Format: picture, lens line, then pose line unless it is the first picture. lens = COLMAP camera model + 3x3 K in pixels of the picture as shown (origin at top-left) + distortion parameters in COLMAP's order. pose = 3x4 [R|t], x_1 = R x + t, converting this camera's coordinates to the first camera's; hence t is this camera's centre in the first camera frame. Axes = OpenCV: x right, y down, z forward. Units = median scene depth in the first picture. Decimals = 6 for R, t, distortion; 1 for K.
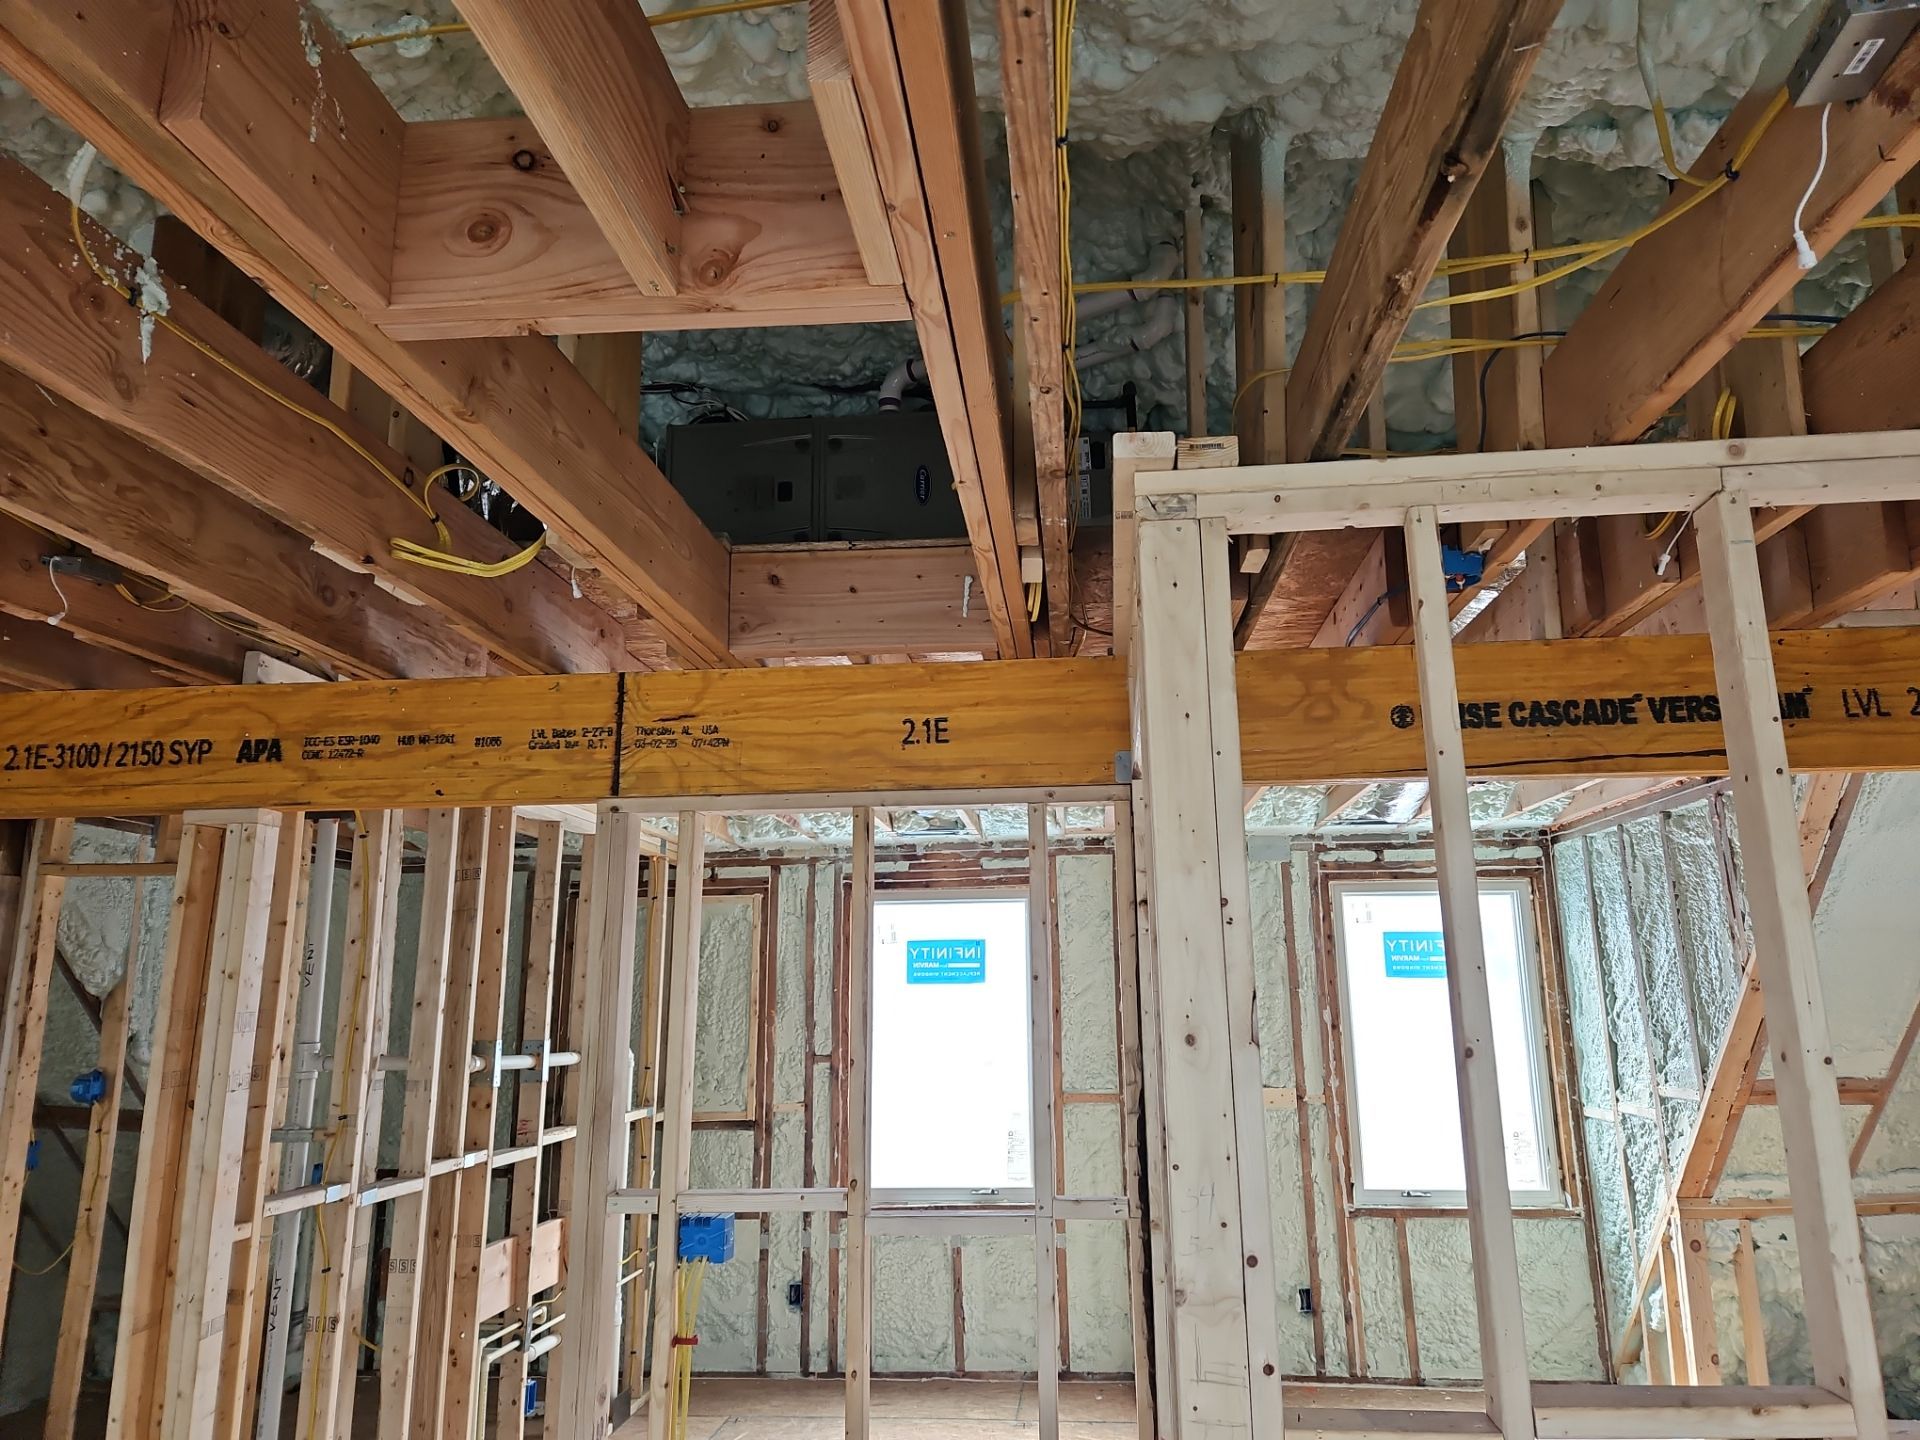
lens RADIAL K [[1304.7, 0, 959.1], [0, 1304.7, 702.4], [0, 0, 1]] dist [0.060440, -0.015124]
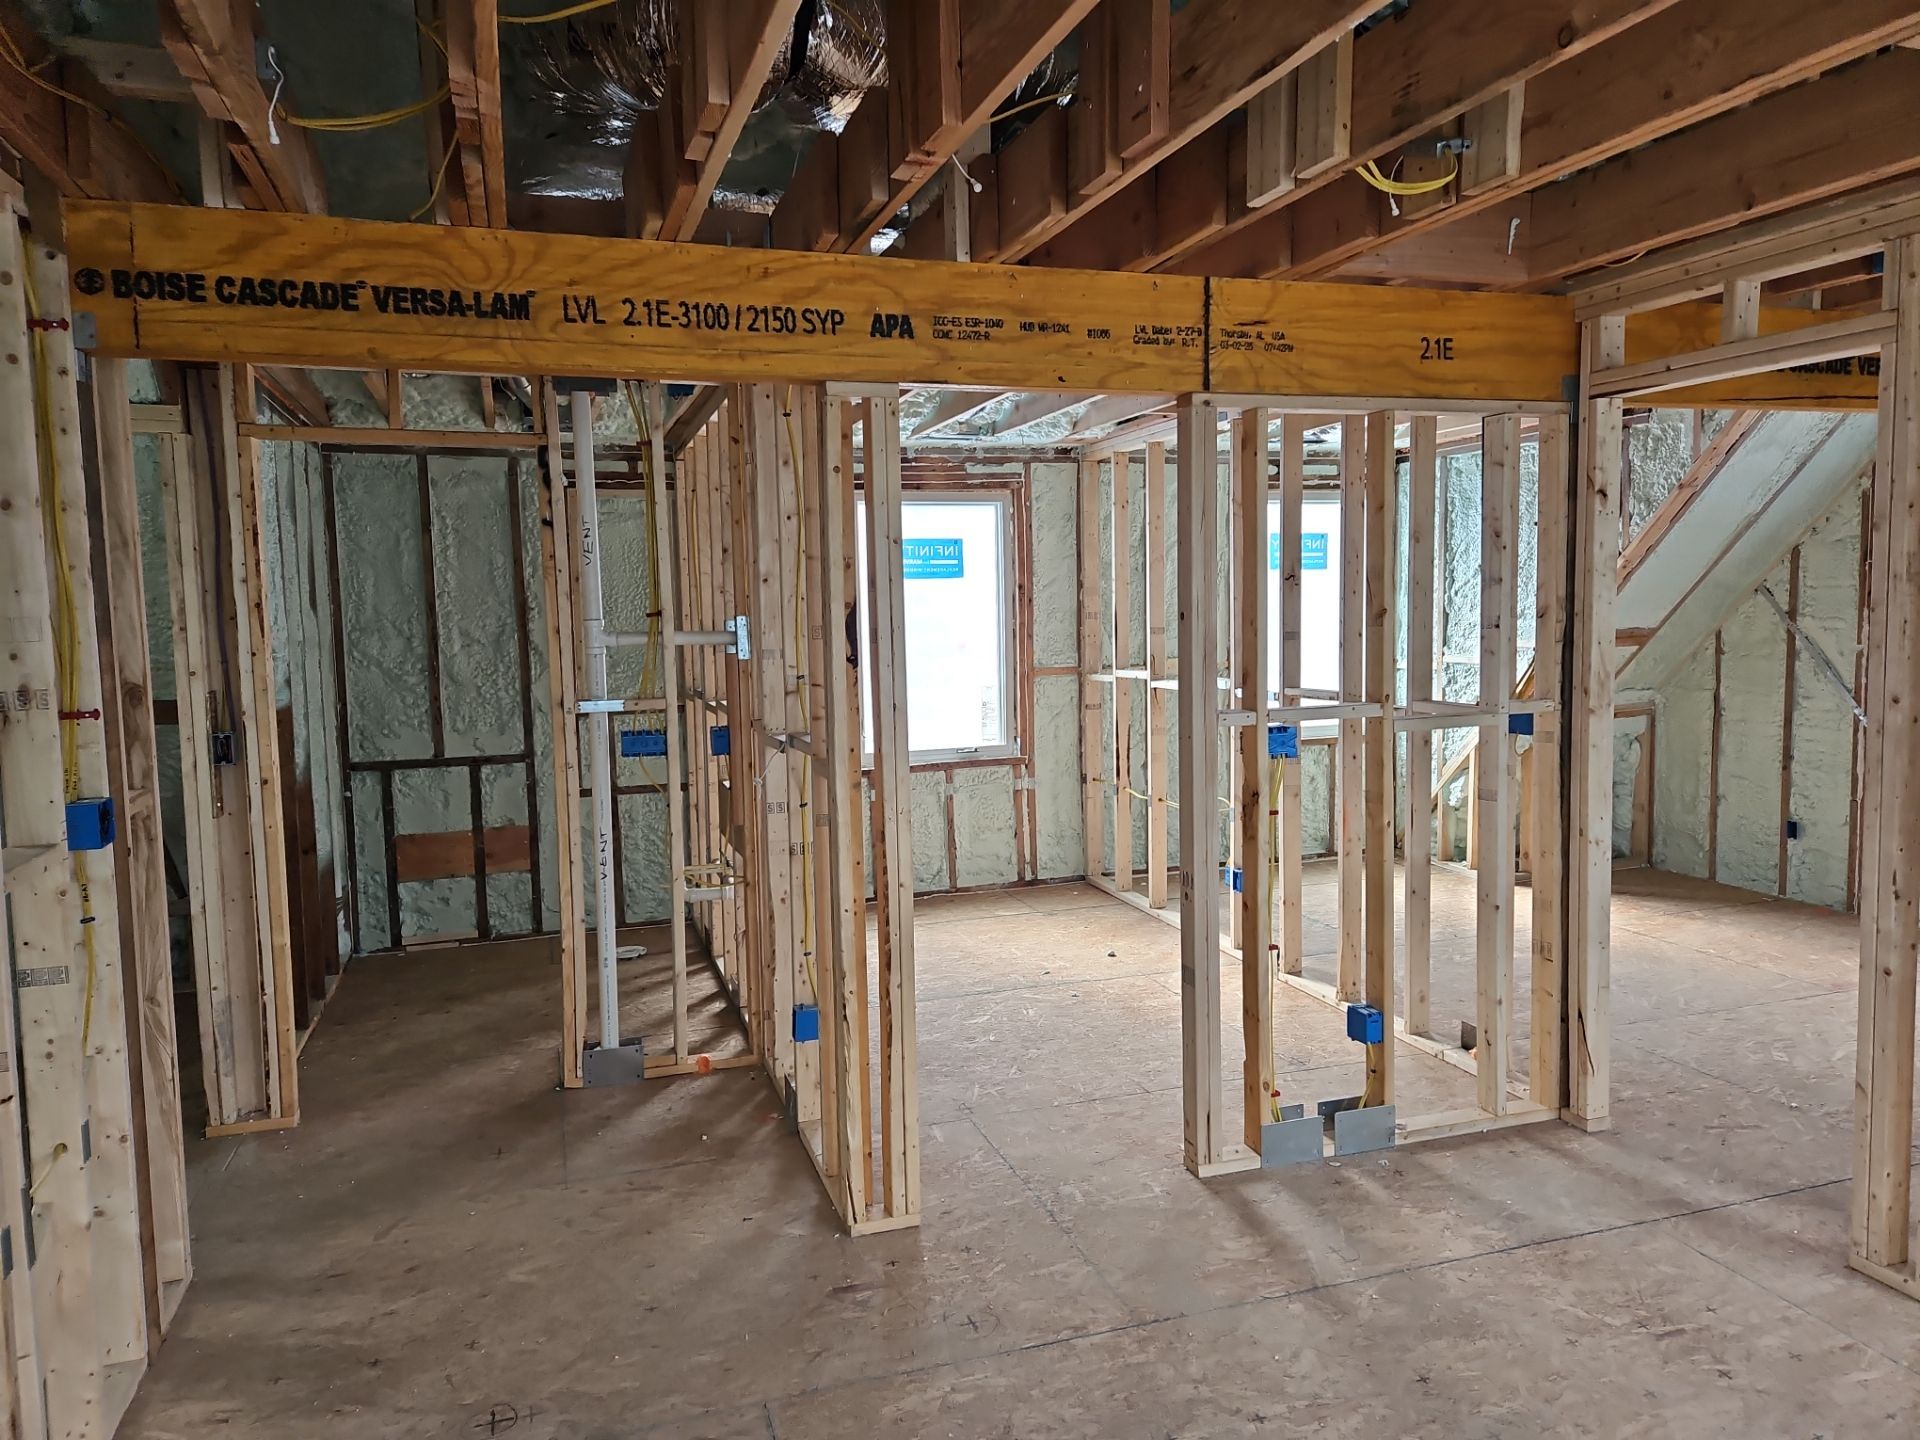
lens RADIAL K [[1304.7, 0, 958.6], [0, 1304.7, 731.7], [0, 0, 1]] dist [0.060440, -0.015124]
pose [[0.915234, -0.048567, 0.399985, -0.901907], [-0.075955, 0.954114, 0.289649, 0.037763], [-0.395699, -0.295477, 0.869549, -0.009303]]
